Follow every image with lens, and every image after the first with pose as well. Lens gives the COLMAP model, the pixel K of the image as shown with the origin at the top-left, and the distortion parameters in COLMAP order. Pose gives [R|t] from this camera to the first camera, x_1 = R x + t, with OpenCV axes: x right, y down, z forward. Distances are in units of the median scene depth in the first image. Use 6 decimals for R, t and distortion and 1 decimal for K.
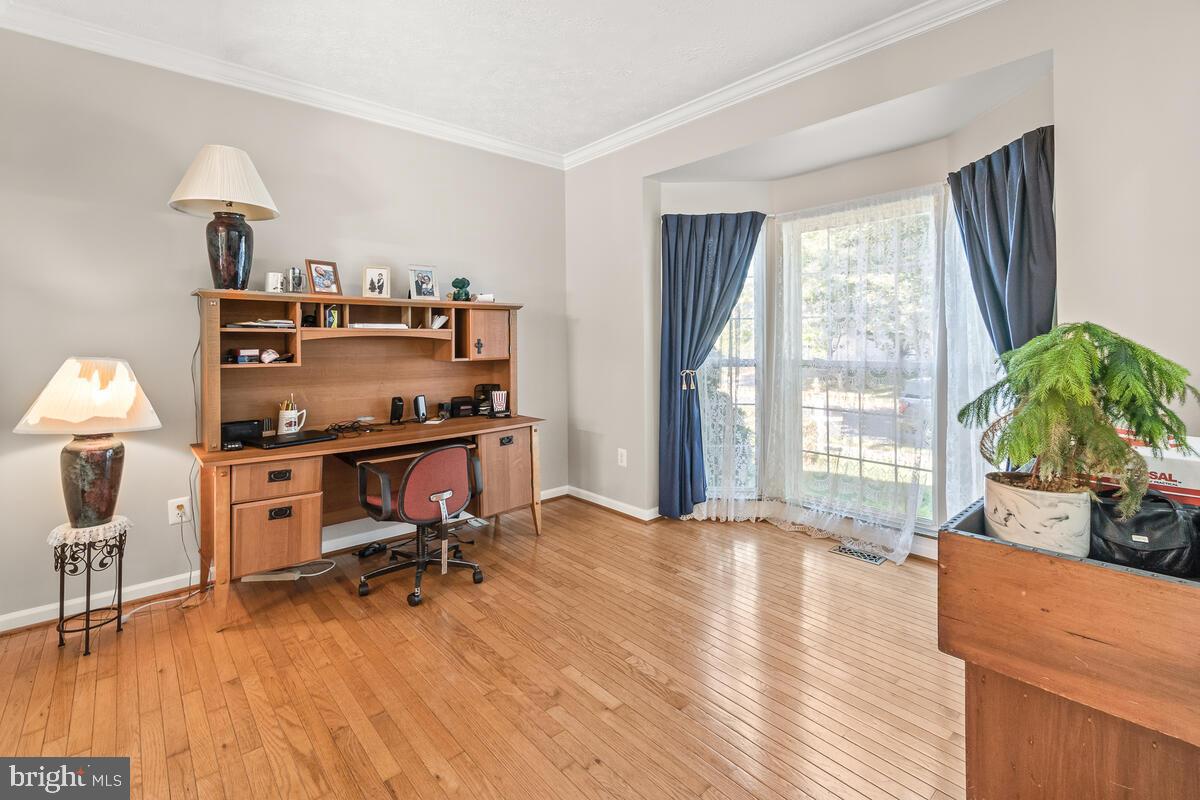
lens RADIAL K [[540.8, 0, 596.0], [0, 540.8, 336.1], [0, 0, 1]] dist [-0.002438, 0.001002]
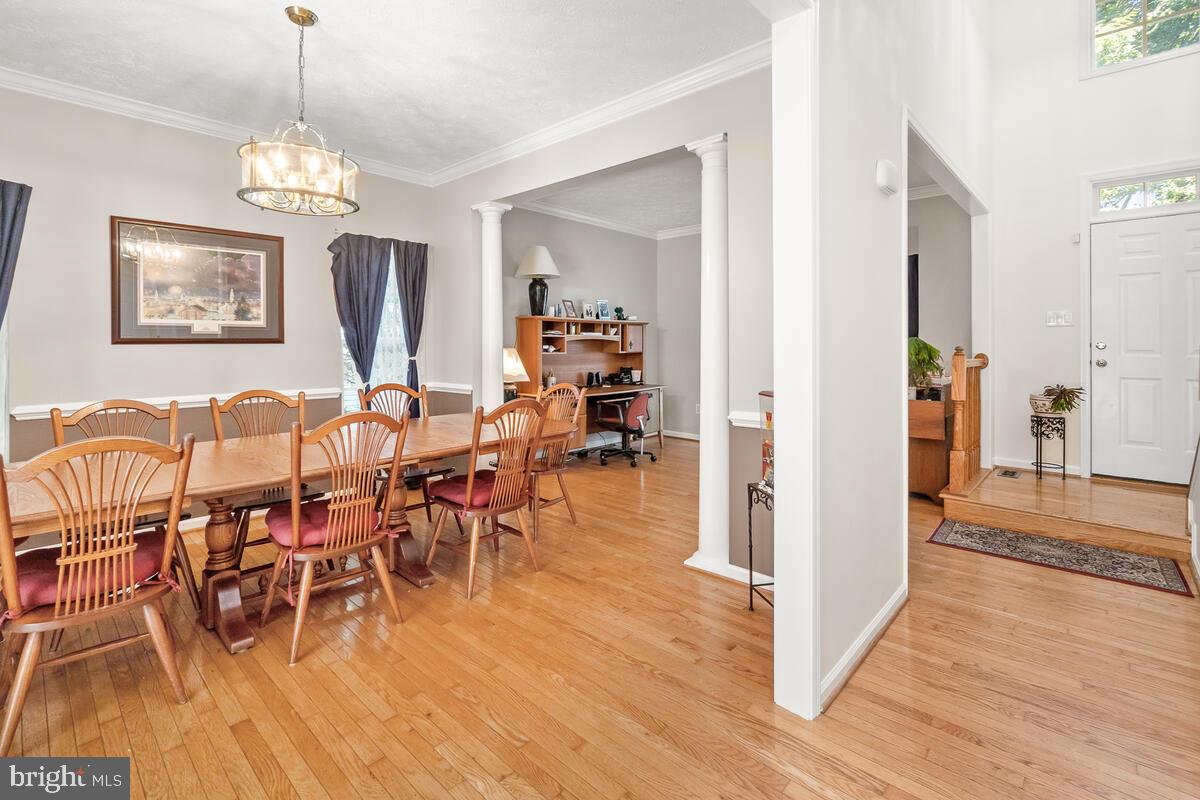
lens RADIAL K [[540.8, 0, 596.1], [0, 540.8, 344.7], [0, 0, 1]] dist [-0.002438, 0.001002]
pose [[0.994536, 0.005164, 0.104262, -0.513281], [-0.005530, 0.999980, 0.003220, 0.012579], [-0.104243, -0.003779, 0.994545, -0.785987]]
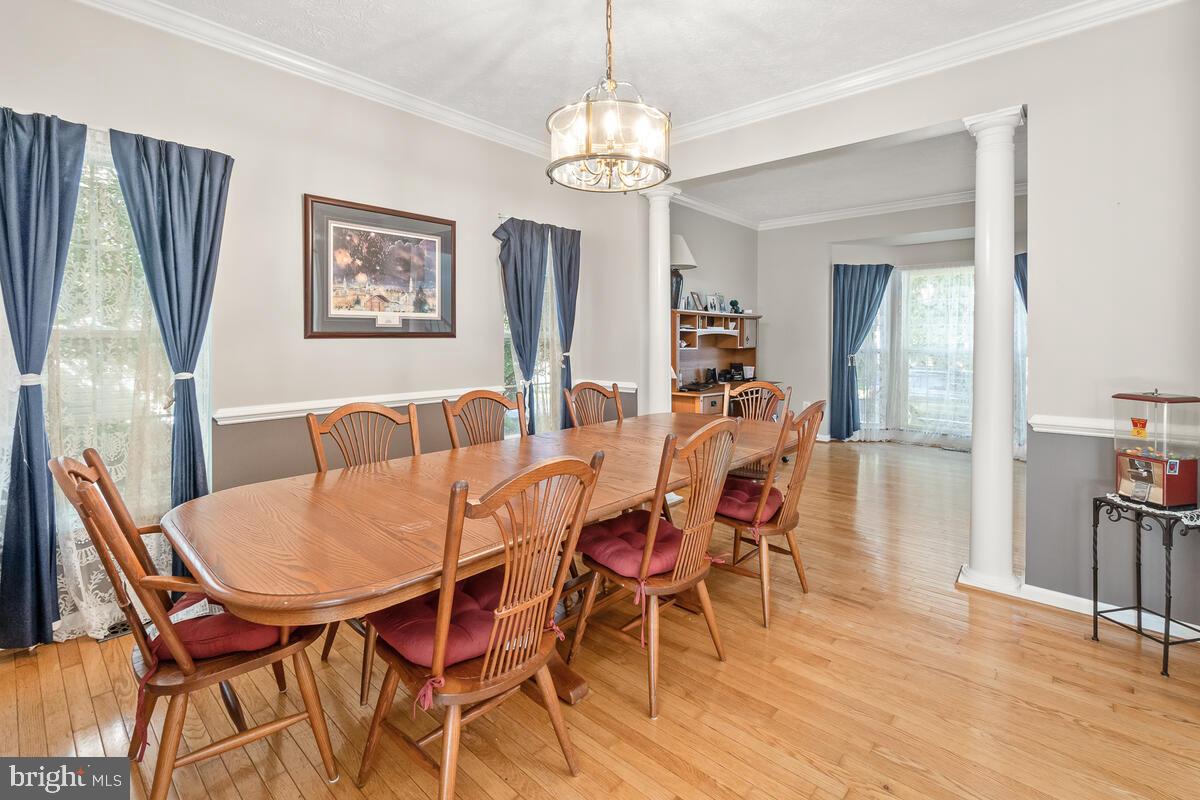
lens RADIAL K [[540.8, 0, 598.3], [0, 540.8, 343.1], [0, 0, 1]] dist [-0.002438, 0.001002]
pose [[0.992776, 0.006267, 0.119817, -0.884298], [-0.007588, 0.999915, 0.010570, 0.014057], [-0.119741, -0.011403, 0.992740, -0.655168]]
